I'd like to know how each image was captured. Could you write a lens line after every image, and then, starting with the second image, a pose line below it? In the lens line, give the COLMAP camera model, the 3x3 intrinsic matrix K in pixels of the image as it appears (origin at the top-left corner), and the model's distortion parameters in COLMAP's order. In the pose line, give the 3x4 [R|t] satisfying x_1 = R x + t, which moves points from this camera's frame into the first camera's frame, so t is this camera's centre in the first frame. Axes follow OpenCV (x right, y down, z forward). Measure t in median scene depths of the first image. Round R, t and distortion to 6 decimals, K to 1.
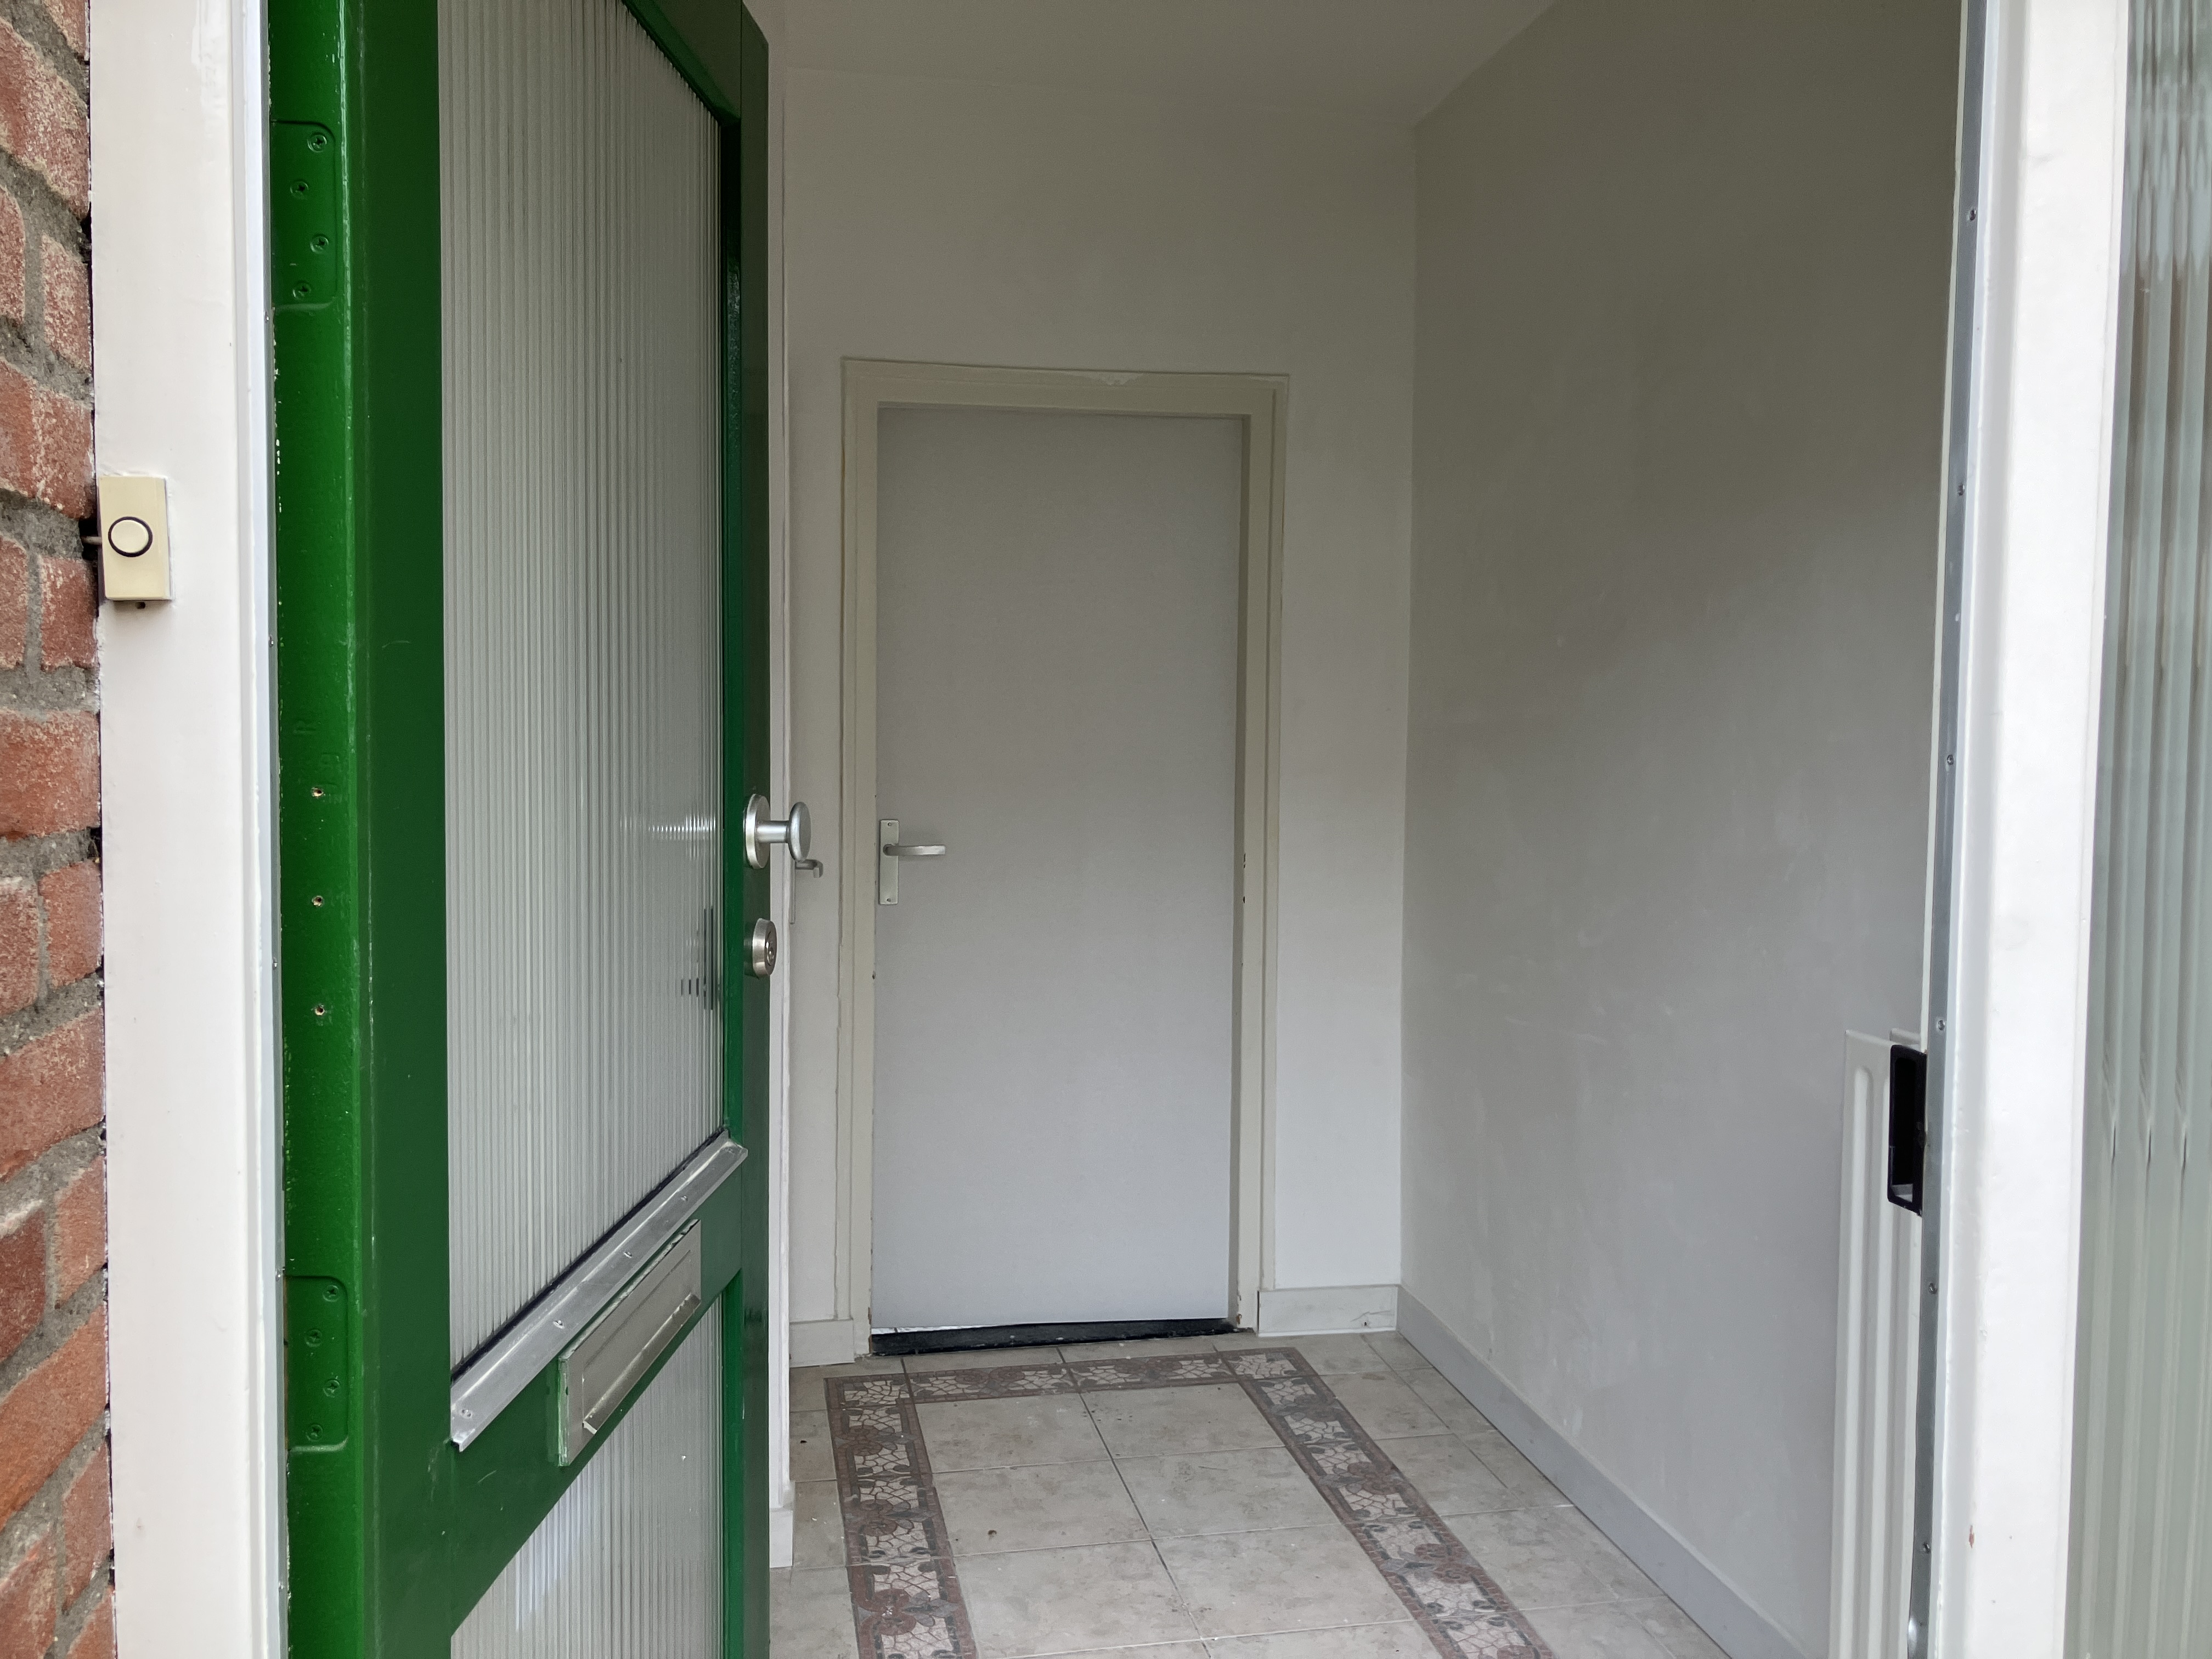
lens RADIAL K [[1800.2, 0, 1095.9], [0, 1800.2, 824.1], [0, 0, 1]] dist [0.048566, -0.059214]
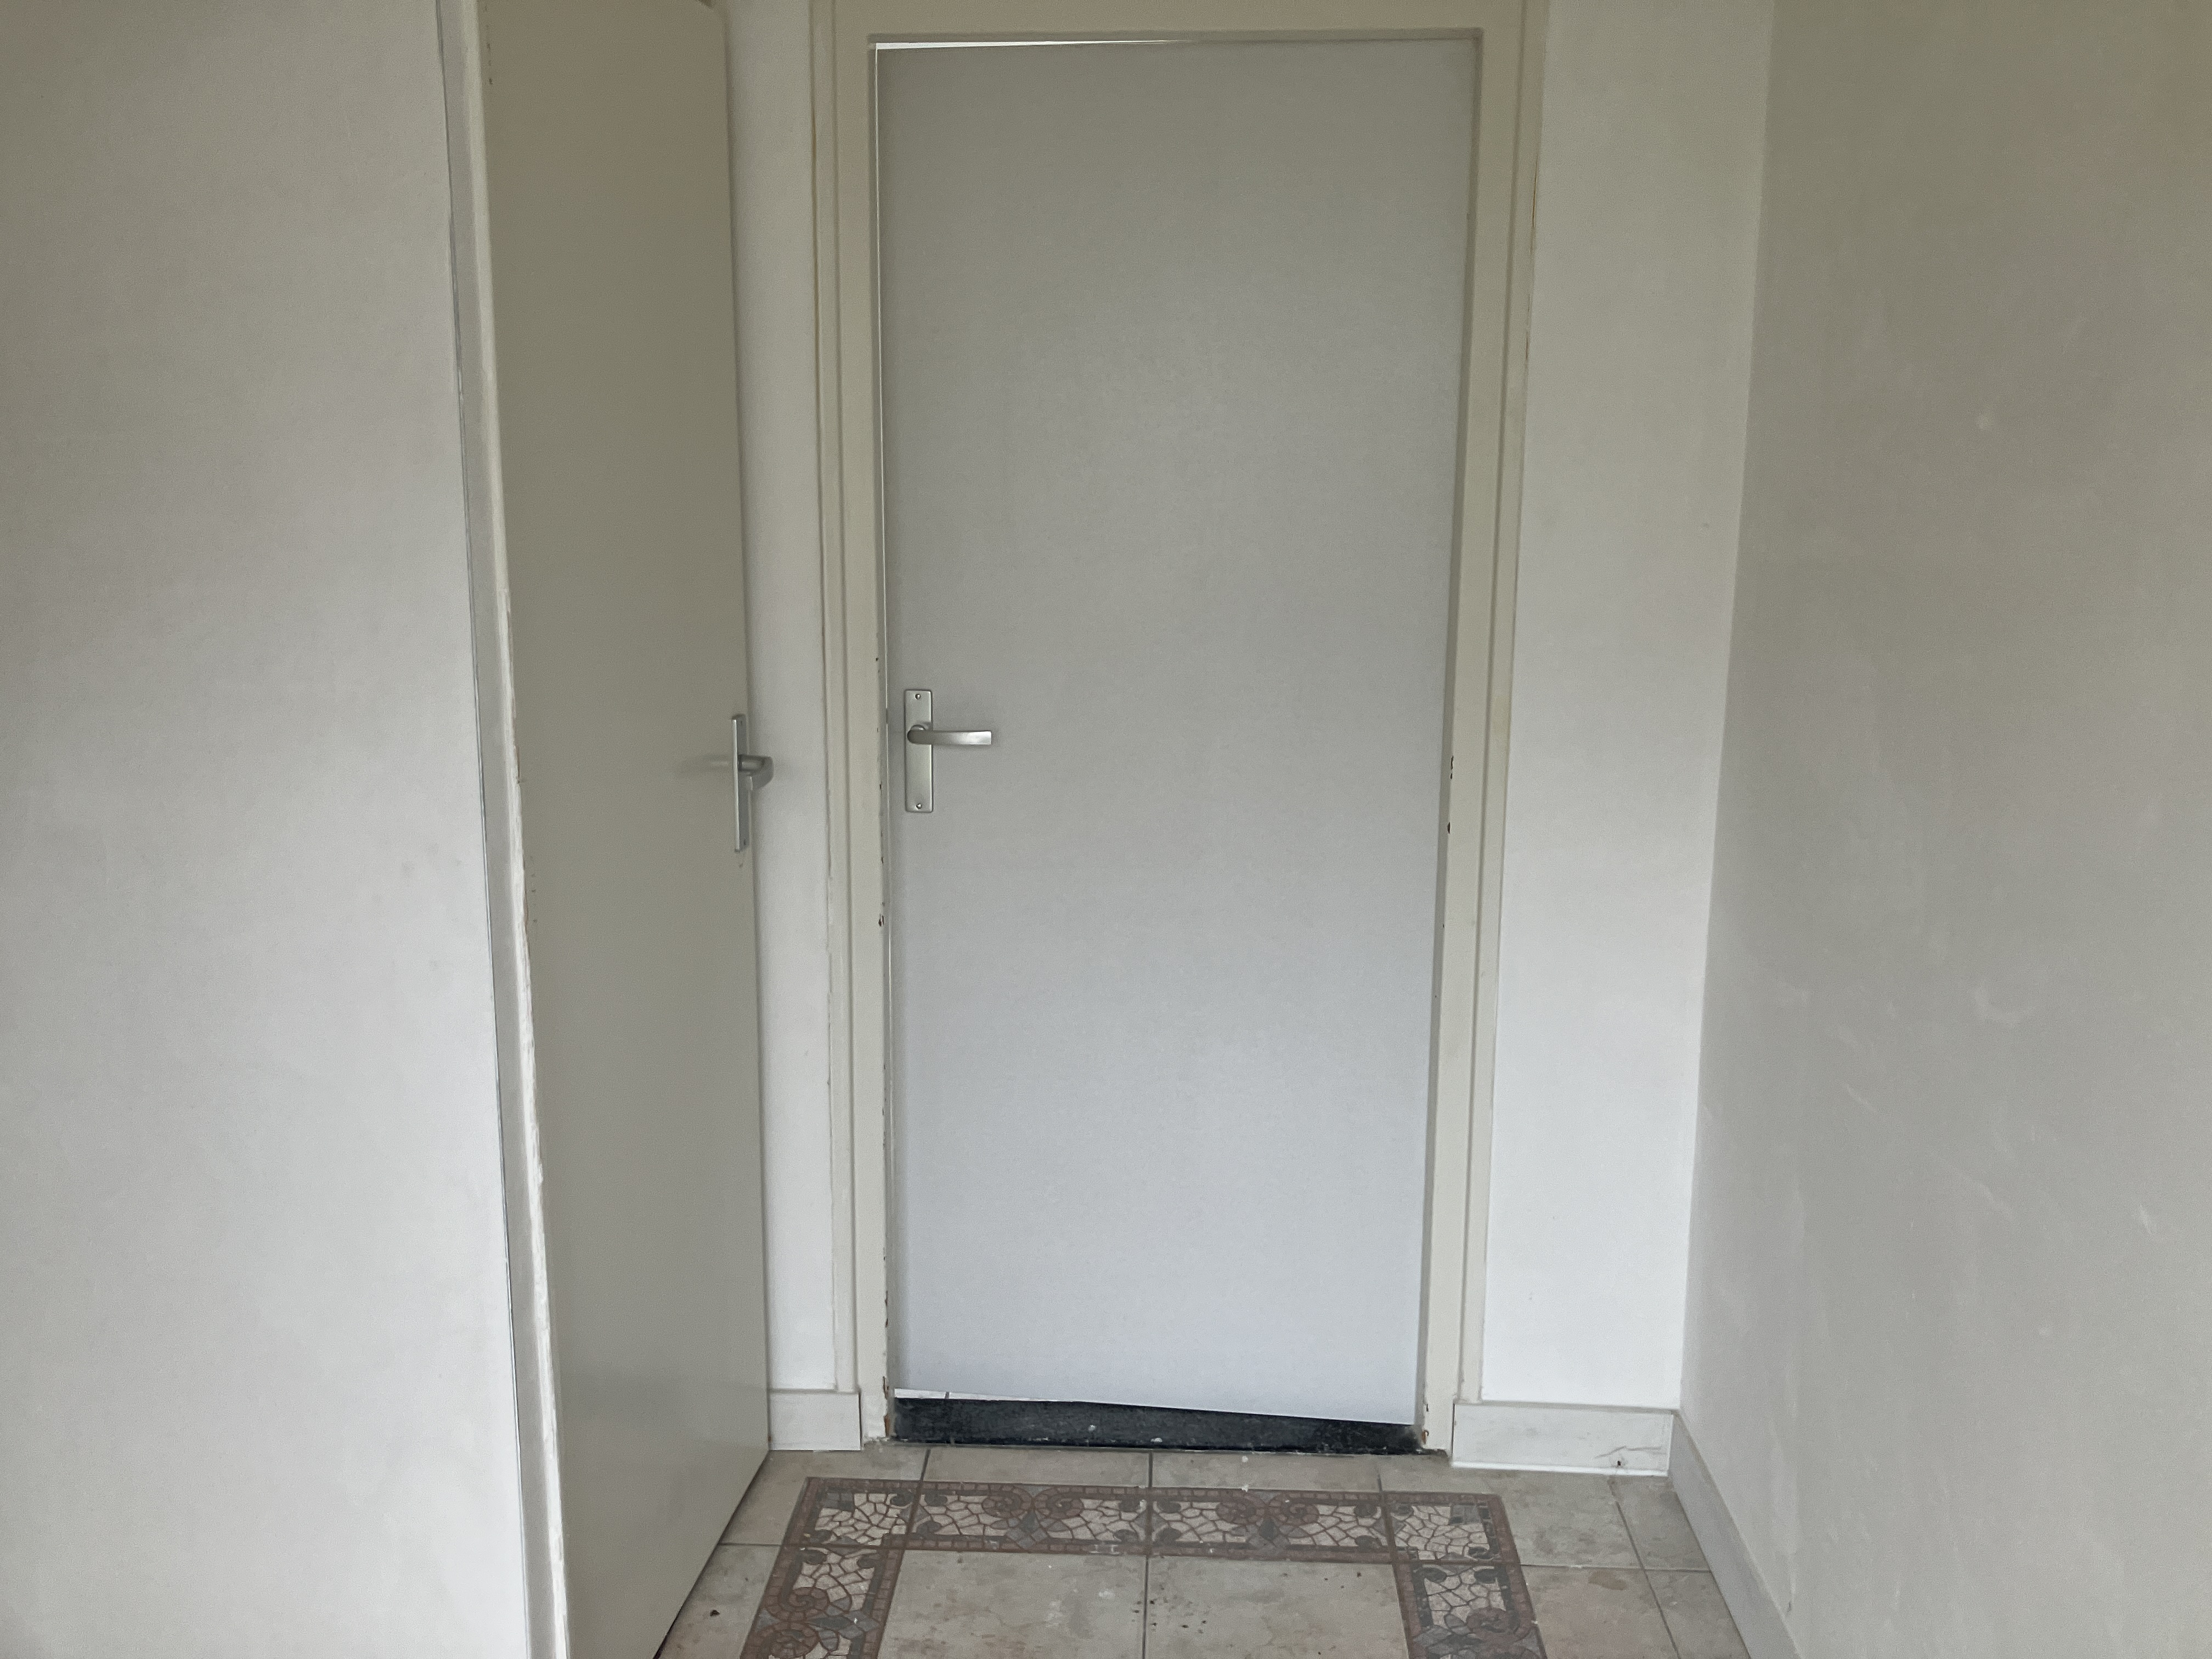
lens RADIAL K [[1800.2, 0, 1118.2], [0, 1800.2, 834.0], [0, 0, 1]] dist [0.048566, -0.059214]
pose [[0.973826, 0.046548, -0.222478, 0.112720], [-0.016468, 0.990683, 0.135191, -0.042076], [0.226698, -0.127989, 0.965519, 0.361068]]
